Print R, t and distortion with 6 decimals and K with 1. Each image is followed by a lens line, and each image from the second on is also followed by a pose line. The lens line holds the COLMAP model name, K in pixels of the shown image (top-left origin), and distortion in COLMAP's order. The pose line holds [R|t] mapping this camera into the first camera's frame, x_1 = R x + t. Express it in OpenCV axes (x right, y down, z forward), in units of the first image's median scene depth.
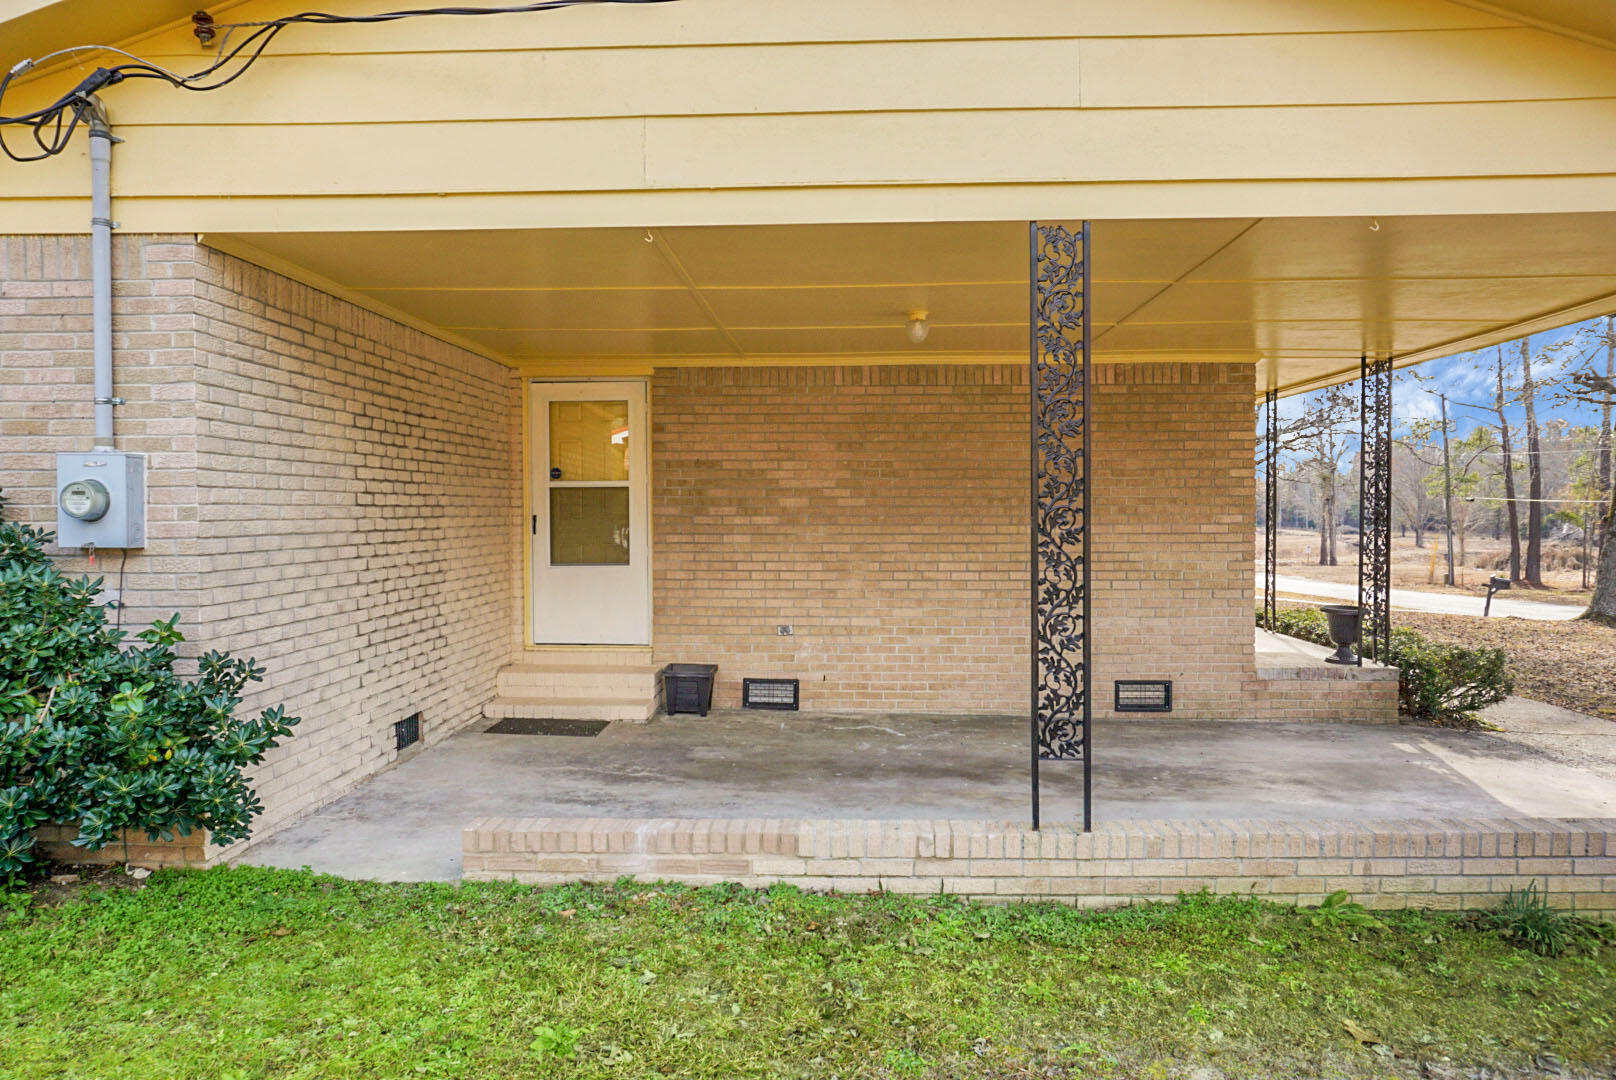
lens RADIAL K [[1091.4, 0, 809.5], [0, 1091.4, 544.6], [0, 0, 1]] dist [-0.037785, 0.001926]
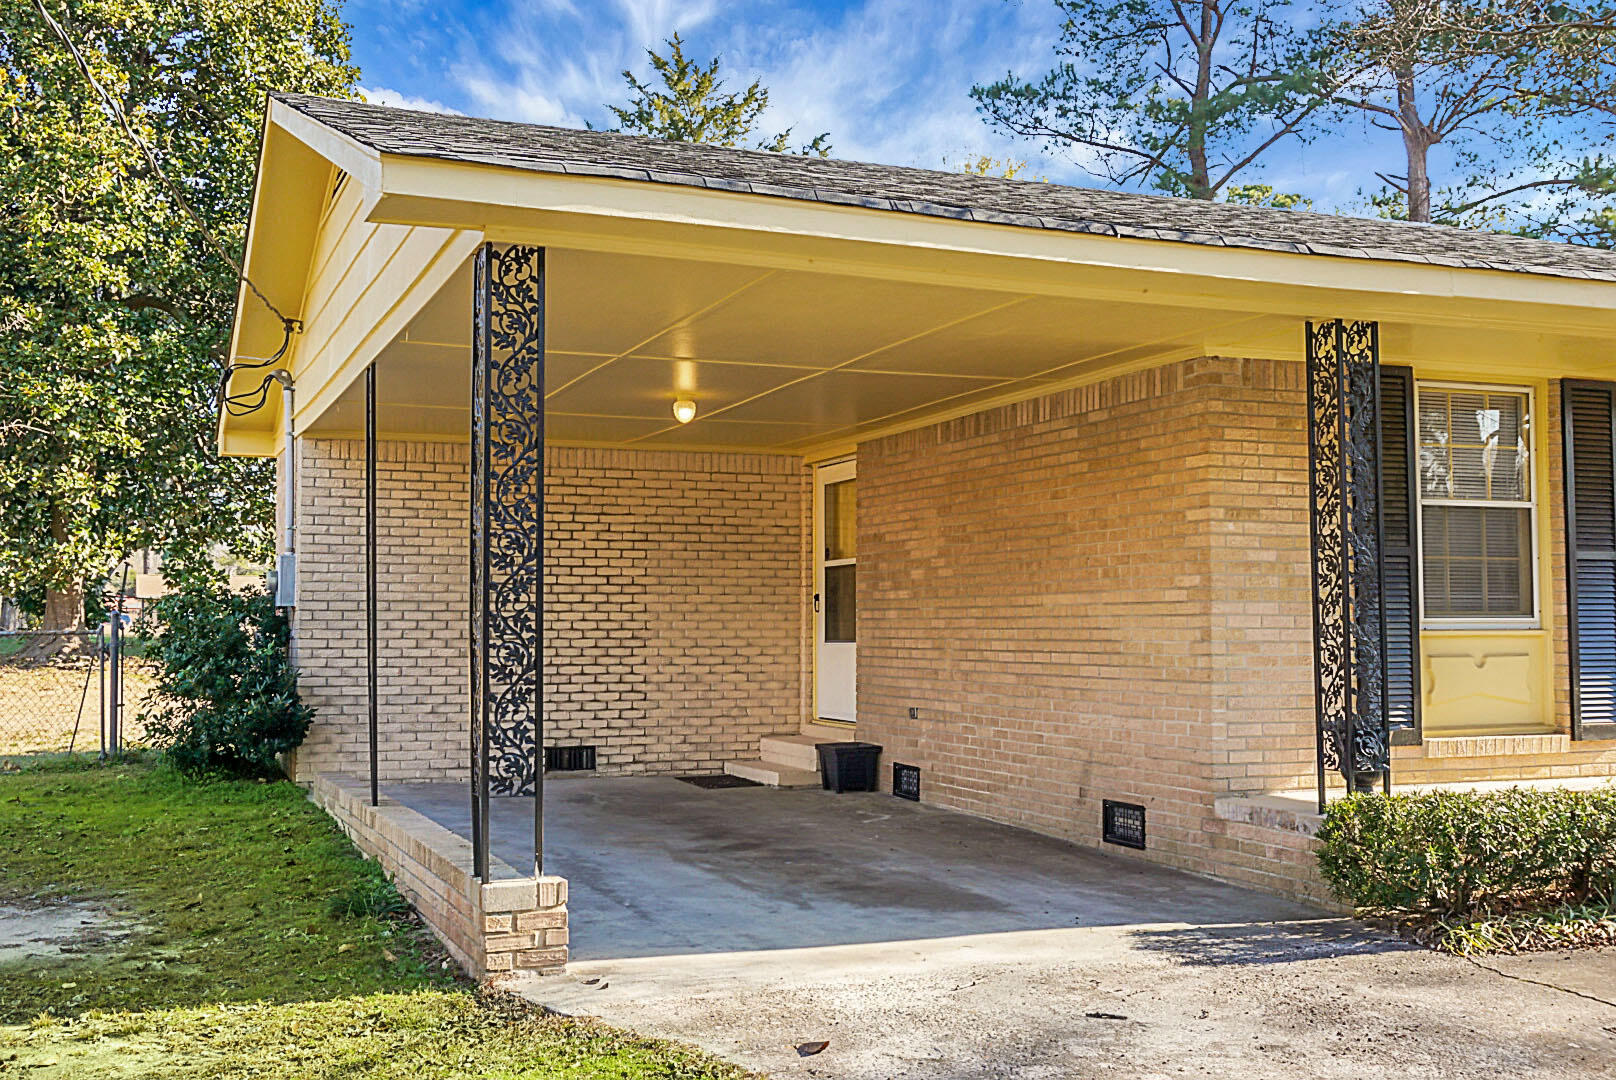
lens RADIAL K [[1741.5, 0, 807.3], [0, 1741.5, 537.5], [0, 0, 1]] dist [-0.077203, 0.000000]
pose [[0.402231, -0.045645, -0.914400, 1.304243], [-0.027368, 0.997711, -0.061843, 0.024048], [0.915129, 0.049900, 0.400061, 0.324337]]
